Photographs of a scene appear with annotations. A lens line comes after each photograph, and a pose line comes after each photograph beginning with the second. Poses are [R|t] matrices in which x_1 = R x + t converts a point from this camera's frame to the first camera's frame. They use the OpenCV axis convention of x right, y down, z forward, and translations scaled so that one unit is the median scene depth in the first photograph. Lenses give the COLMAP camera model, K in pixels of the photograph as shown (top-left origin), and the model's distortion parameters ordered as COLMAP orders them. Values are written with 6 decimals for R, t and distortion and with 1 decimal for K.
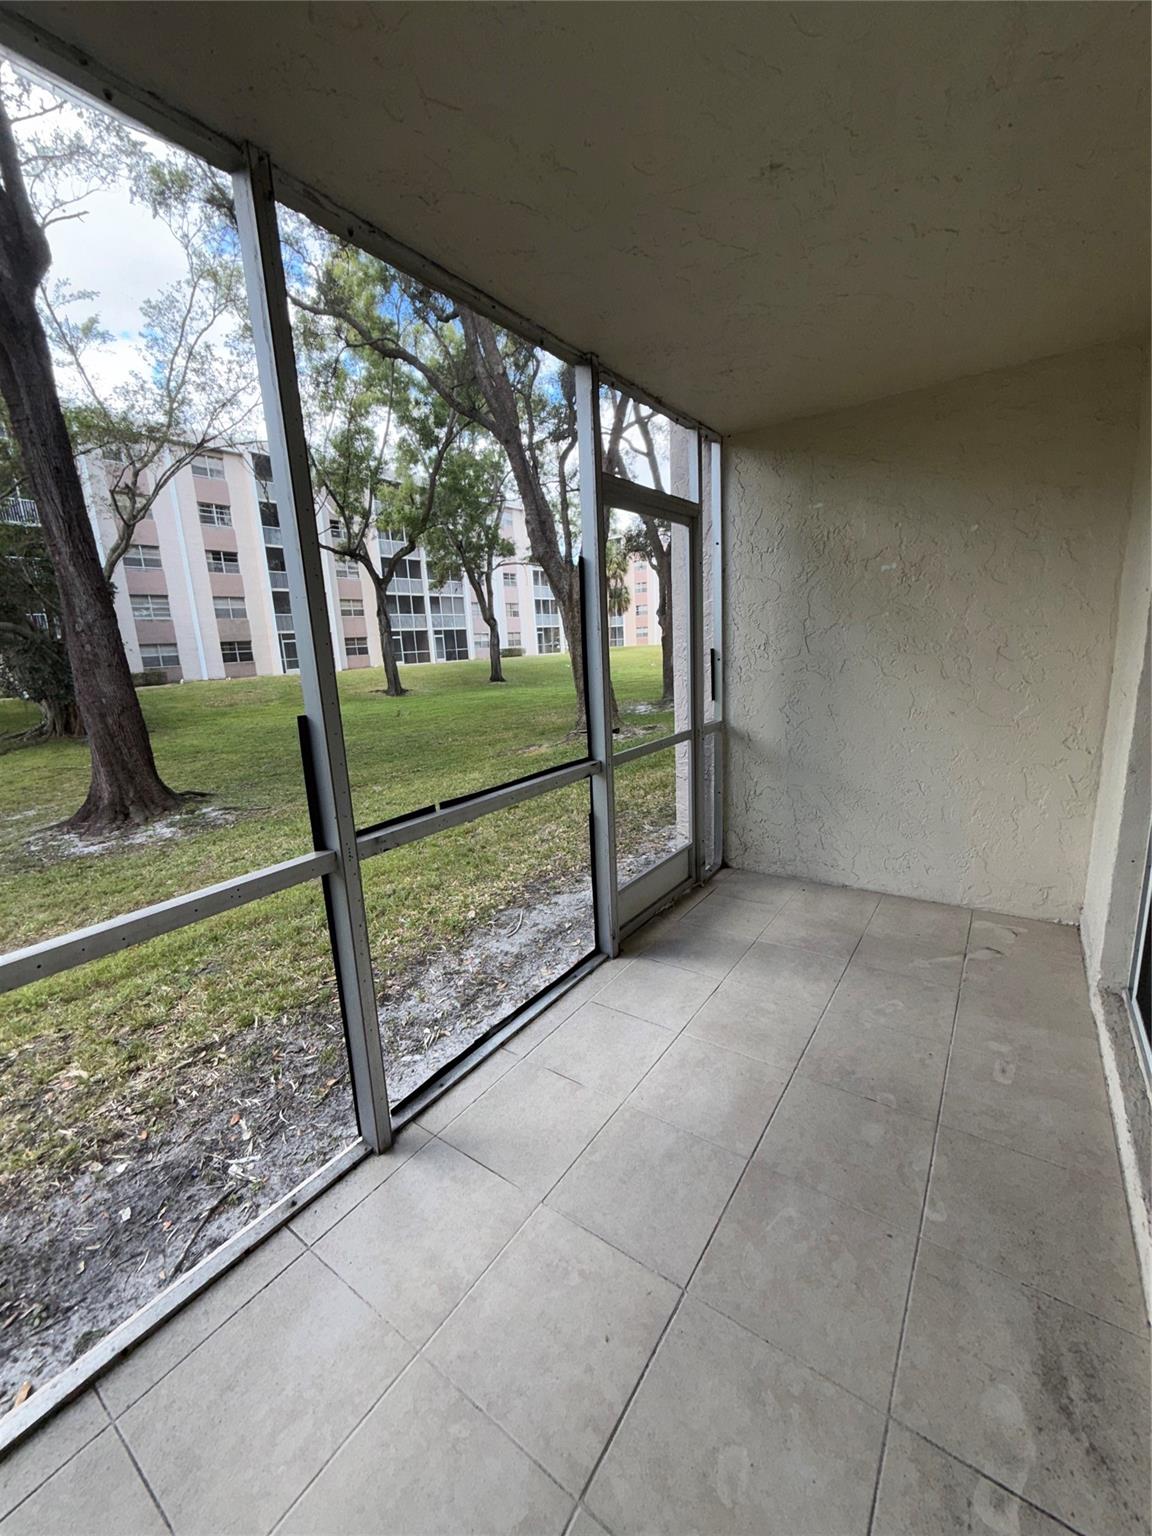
lens RADIAL K [[611.5, 0, 577.3], [0, 611.5, 761.6], [0, 0, 1]] dist [-0.000666, 0.000358]
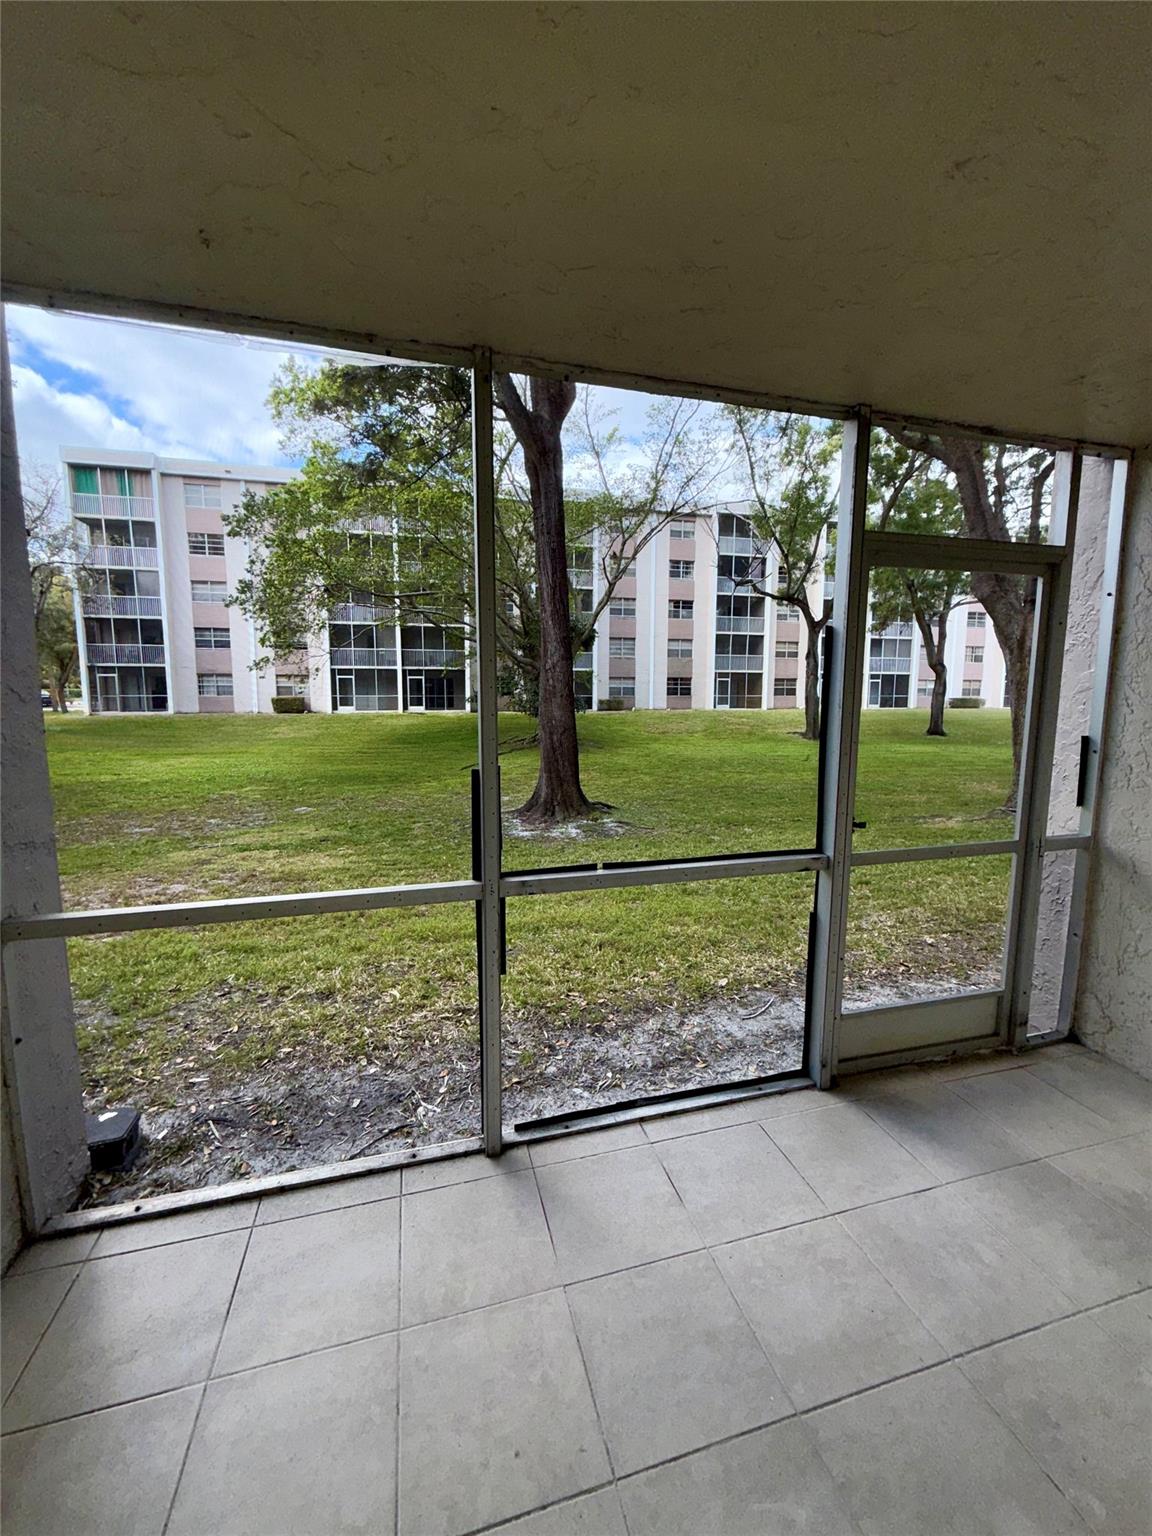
lens RADIAL K [[611.5, 0, 577.3], [0, 611.5, 761.6], [0, 0, 1]] dist [-0.000666, 0.000358]
pose [[0.774515, 0.126086, -0.619862, 0.201568], [-0.164865, 0.986301, -0.005375, -0.049885], [0.610693, 0.106357, 0.784693, 0.063347]]
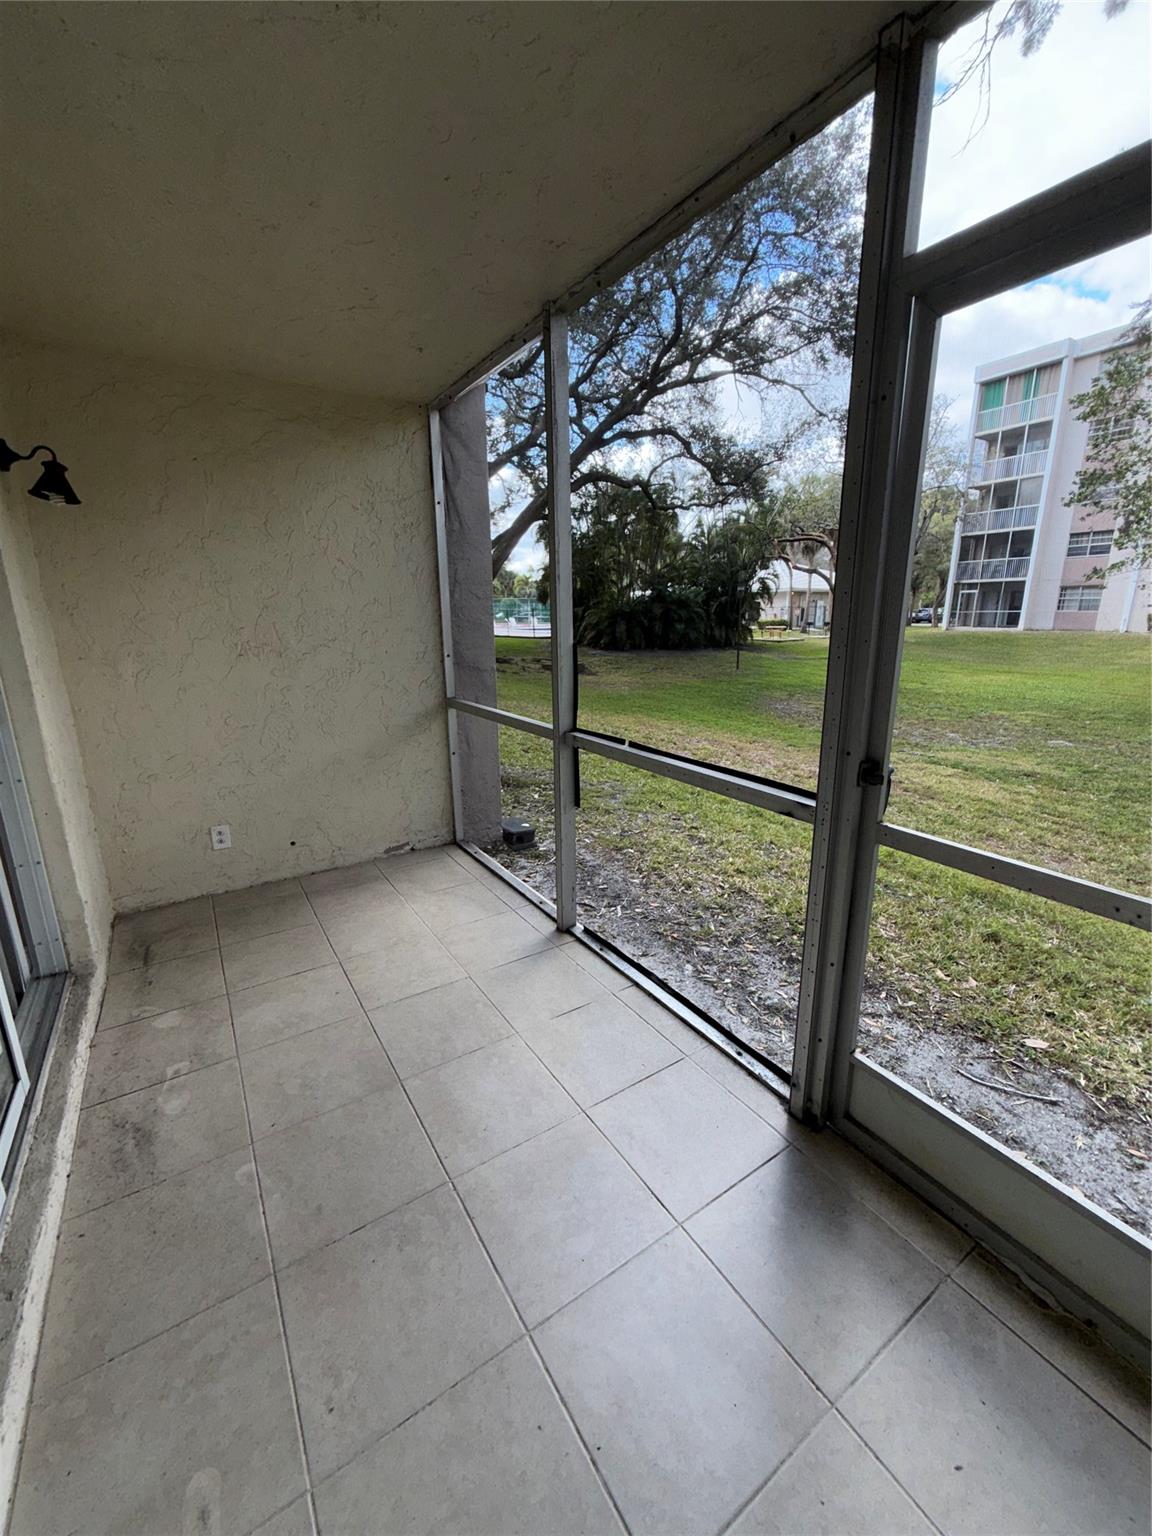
lens RADIAL K [[612.8, 0, 577.1], [0, 612.8, 761.8], [0, 0, 1]] dist [0.000600, 0.000270]
pose [[-0.361242, 0.276151, -0.890643, 0.459872], [-0.155691, 0.923872, 0.349602, -0.153492], [0.919383, 0.264956, -0.290747, 0.672587]]
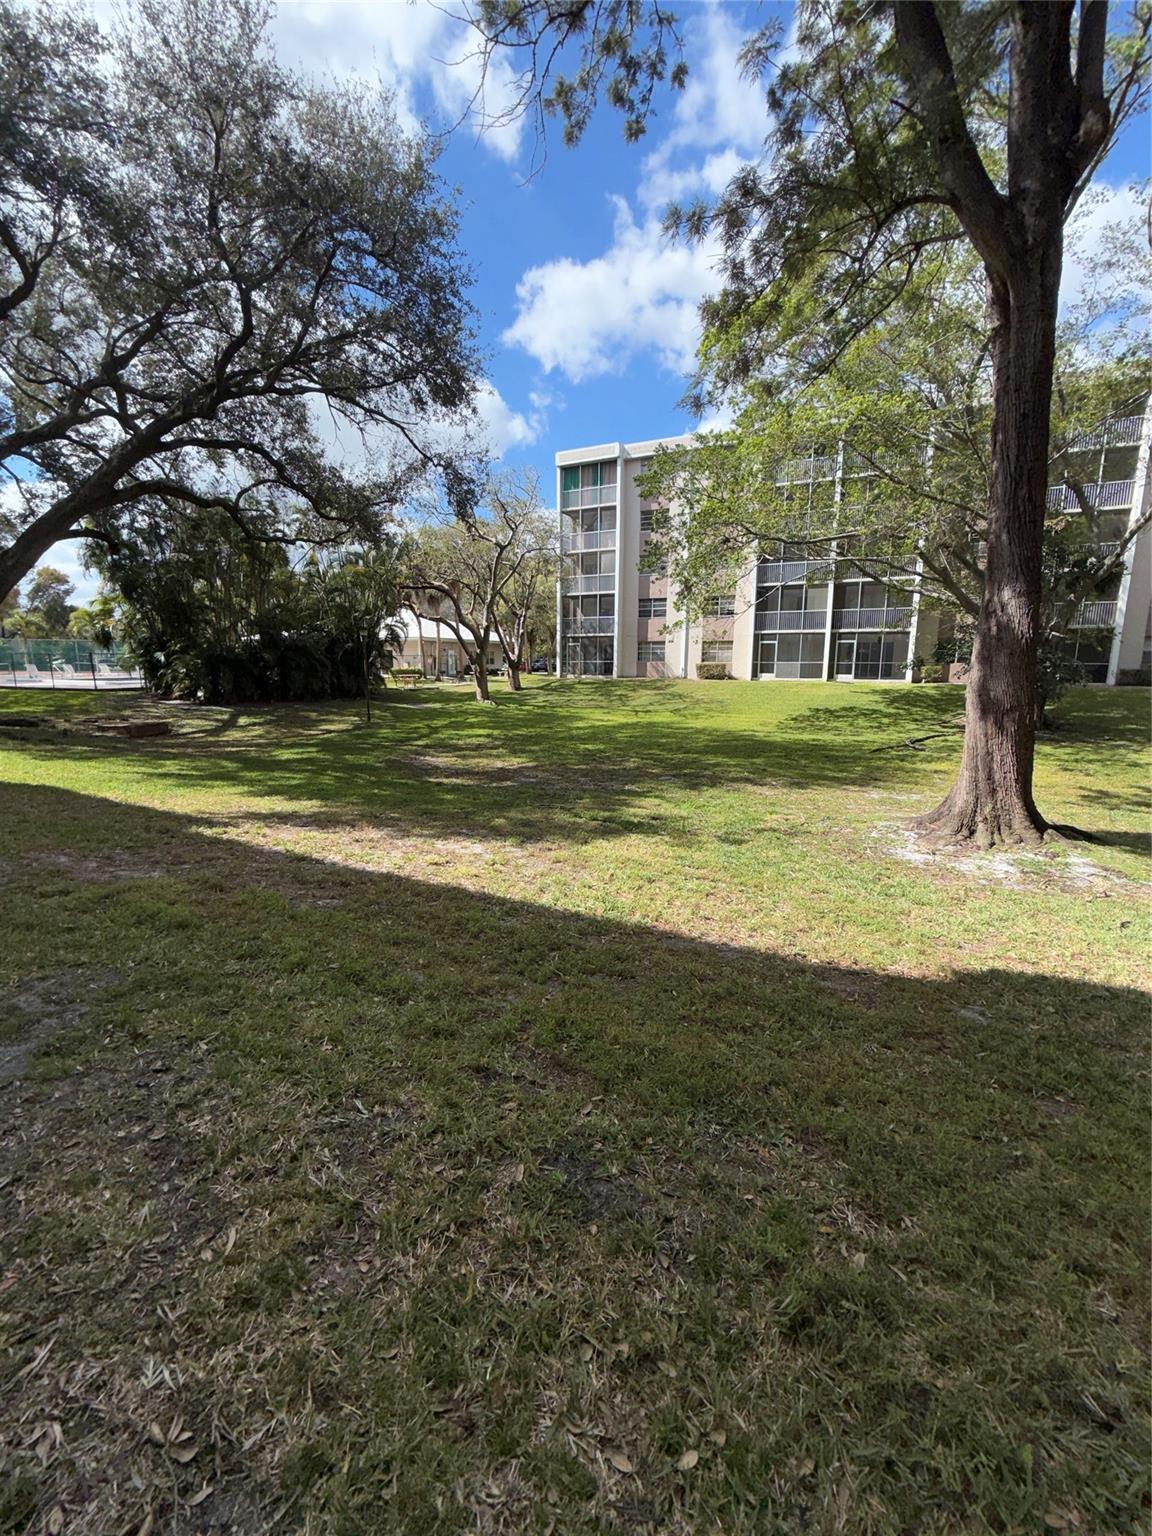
lens RADIAL K [[612.8, 0, 577.1], [0, 612.8, 761.8], [0, 0, 1]] dist [0.000600, 0.000270]
pose [[0.191669, 0.213893, -0.957869, -0.154106], [-0.203955, 0.963338, 0.174303, -0.108426], [0.960034, 0.161954, 0.228267, 0.731083]]
